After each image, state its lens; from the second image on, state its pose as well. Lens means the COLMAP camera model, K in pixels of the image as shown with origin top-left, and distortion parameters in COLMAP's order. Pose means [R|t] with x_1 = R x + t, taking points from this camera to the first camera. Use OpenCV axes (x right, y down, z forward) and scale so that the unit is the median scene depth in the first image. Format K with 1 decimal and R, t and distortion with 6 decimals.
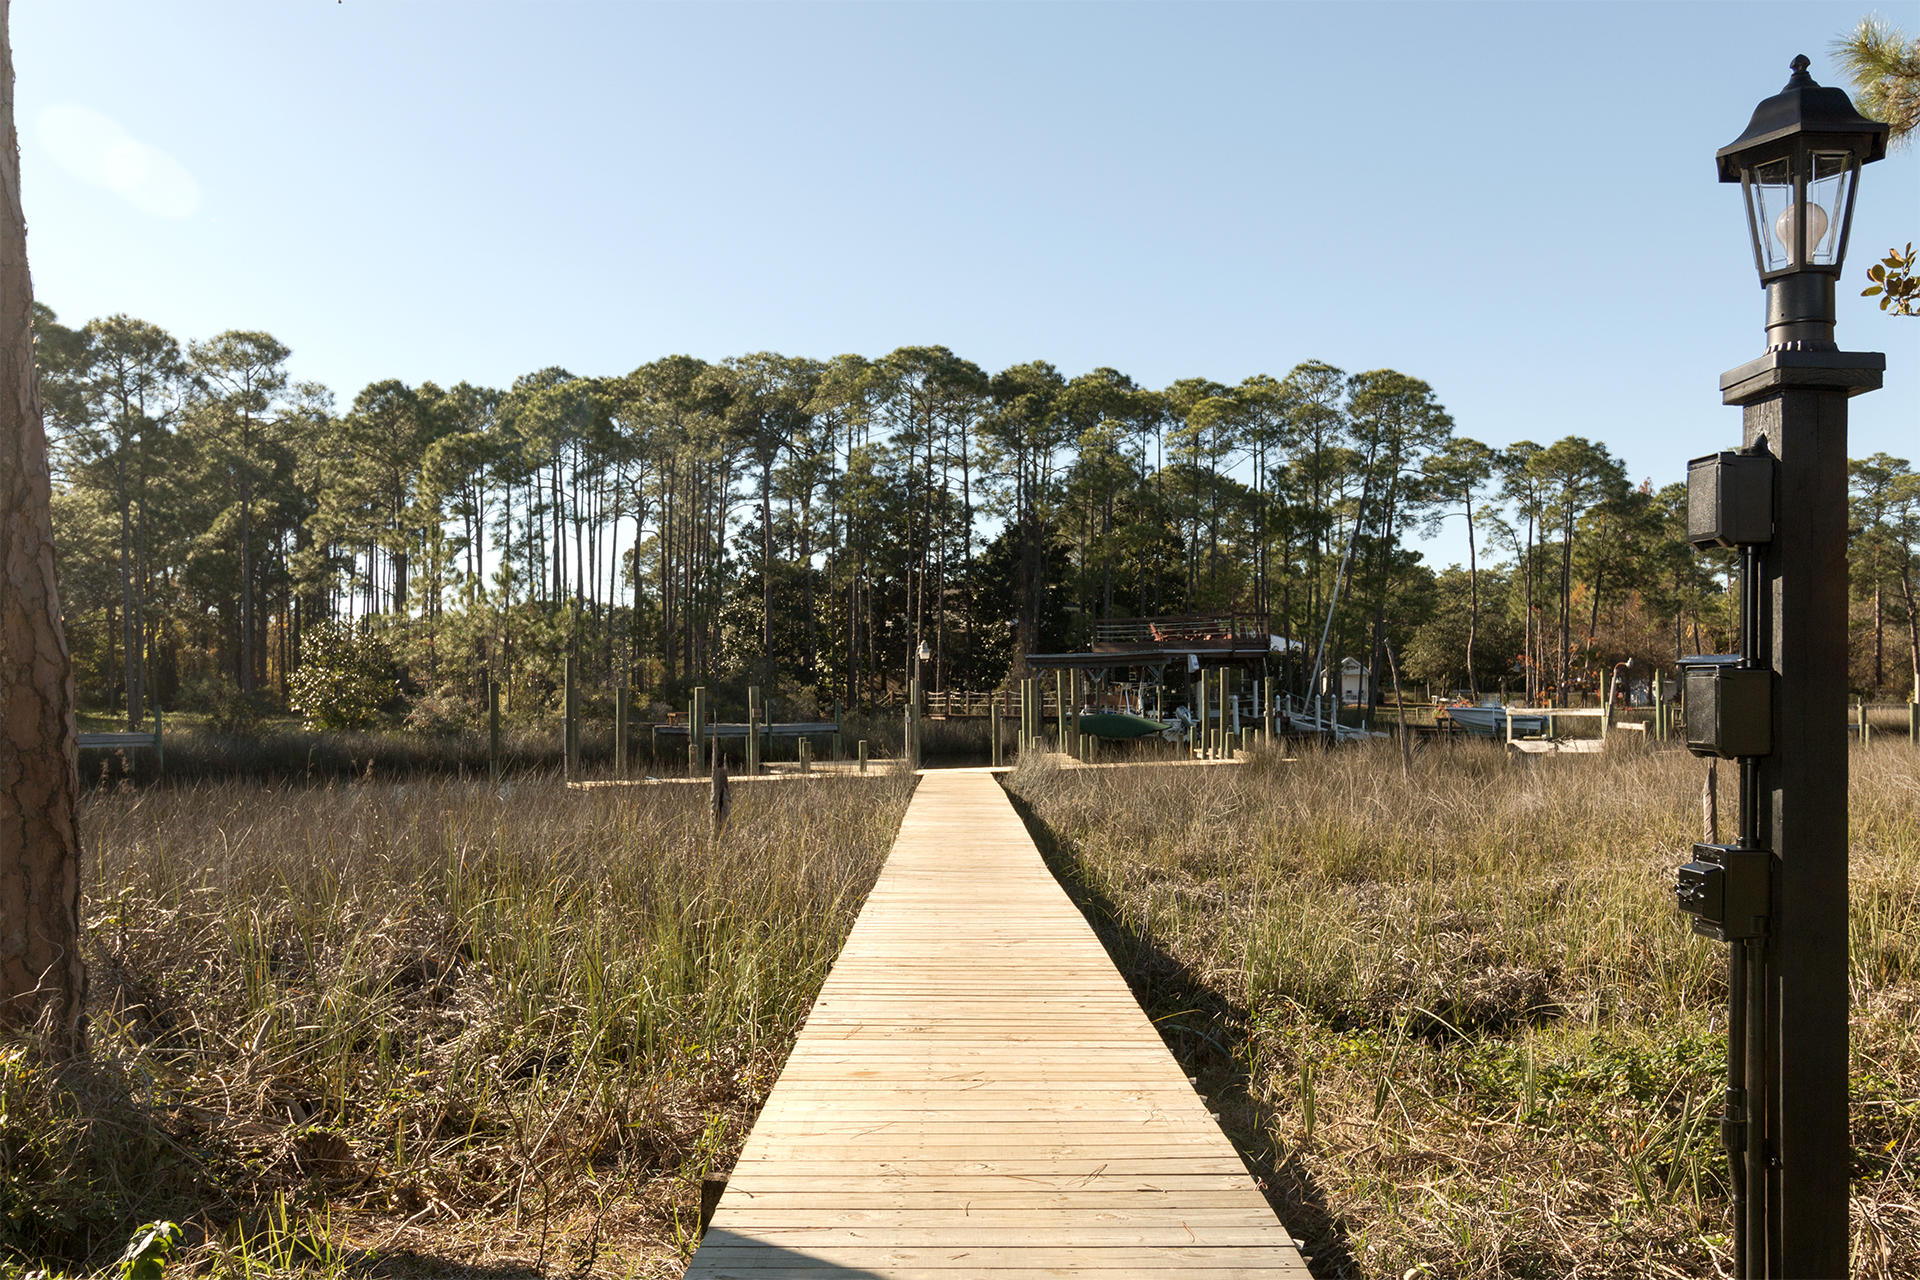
lens RADIAL K [[1634.8, 0, 960.5], [0, 1634.8, 650.1], [0, 0, 1]] dist [-0.019105, -0.004732]
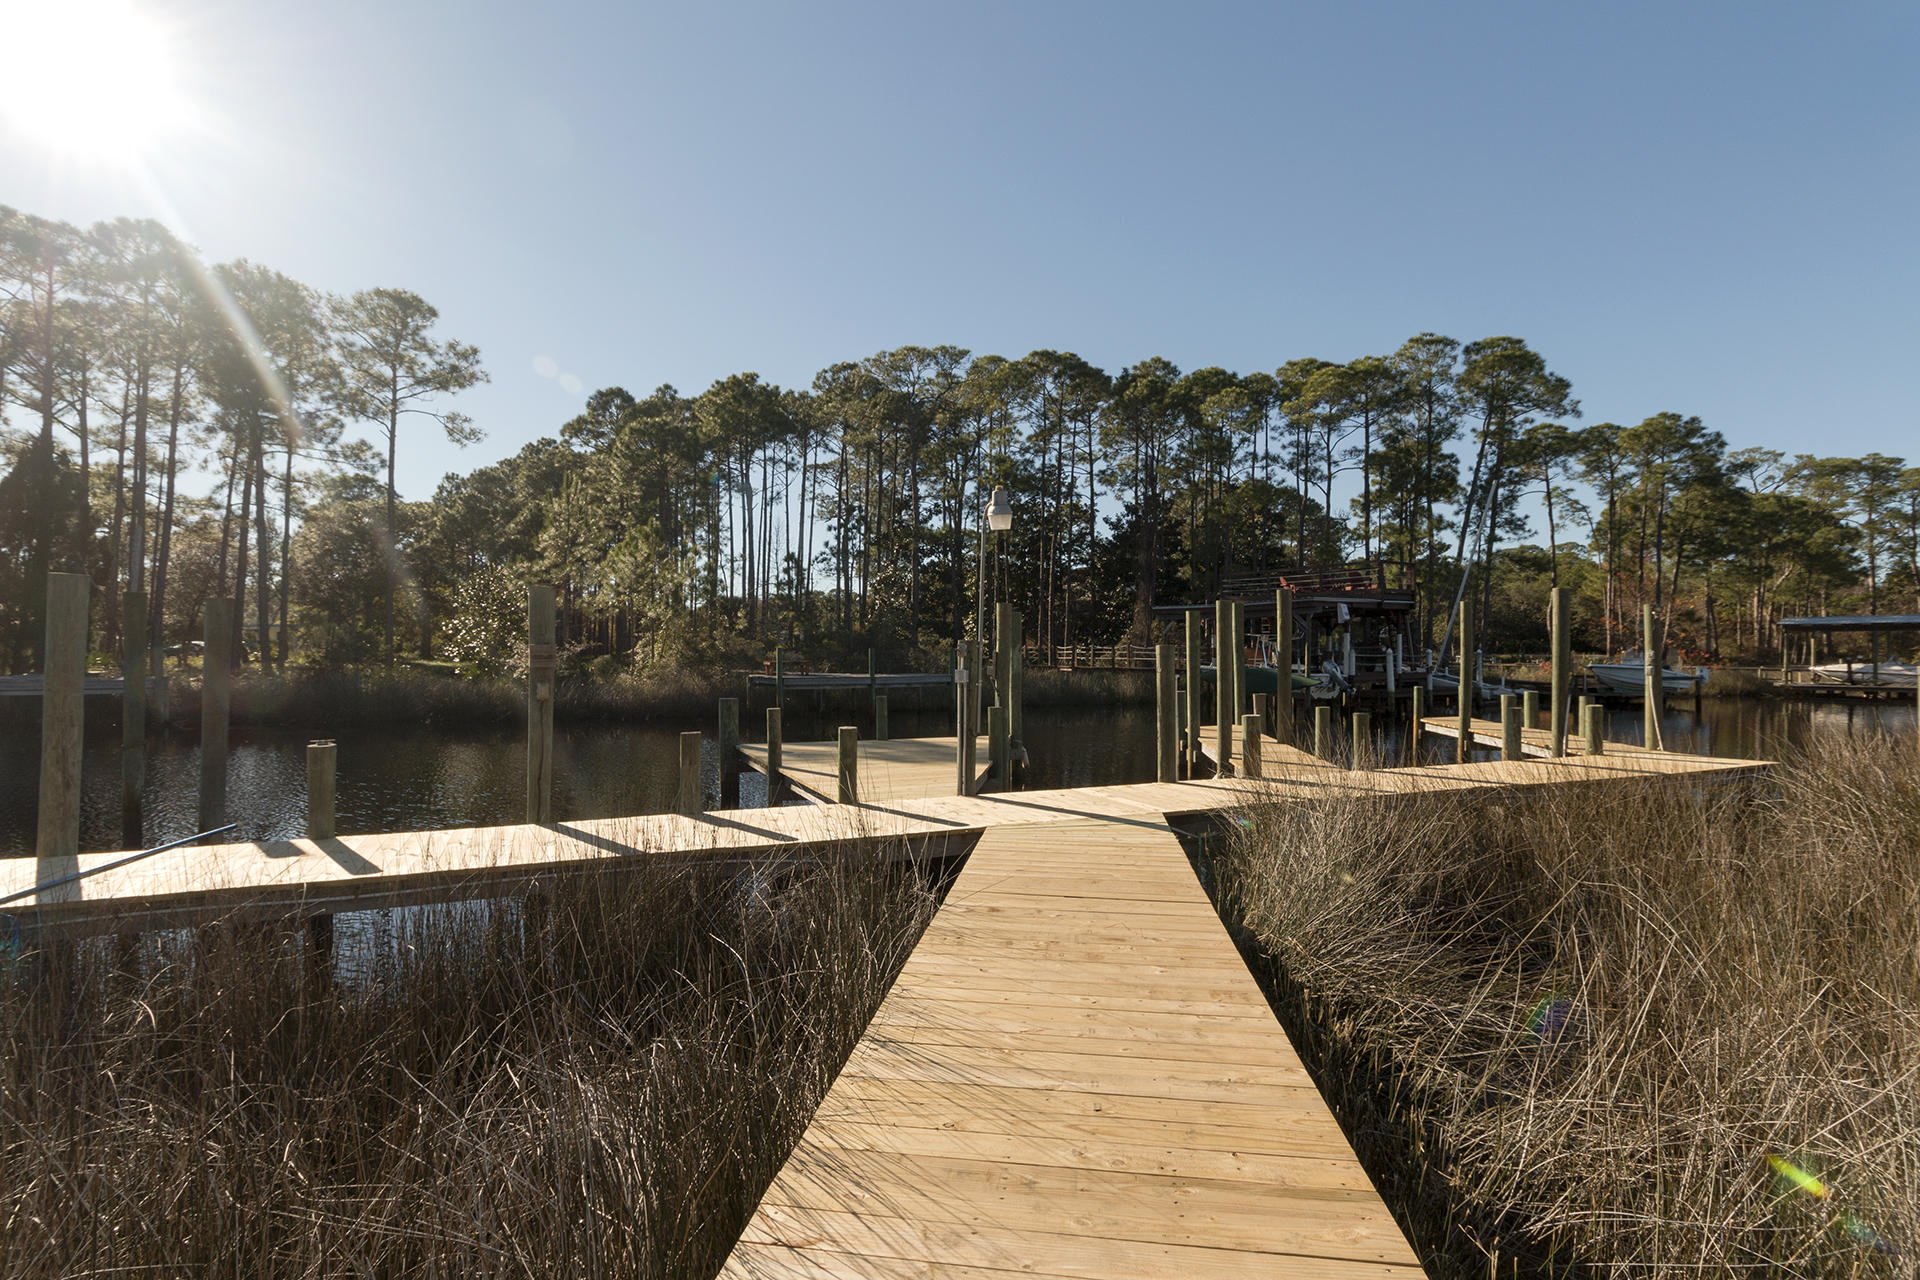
lens RADIAL K [[898.7, 0, 953.7], [0, 898.7, 640.8], [0, 0, 1]] dist [0.002498, 0.000457]
pose [[0.989302, 0.006345, -0.145747, 0.000501], [-0.004582, 0.999912, 0.012432, 0.013525], [0.145813, -0.011631, 0.989244, 0.350408]]
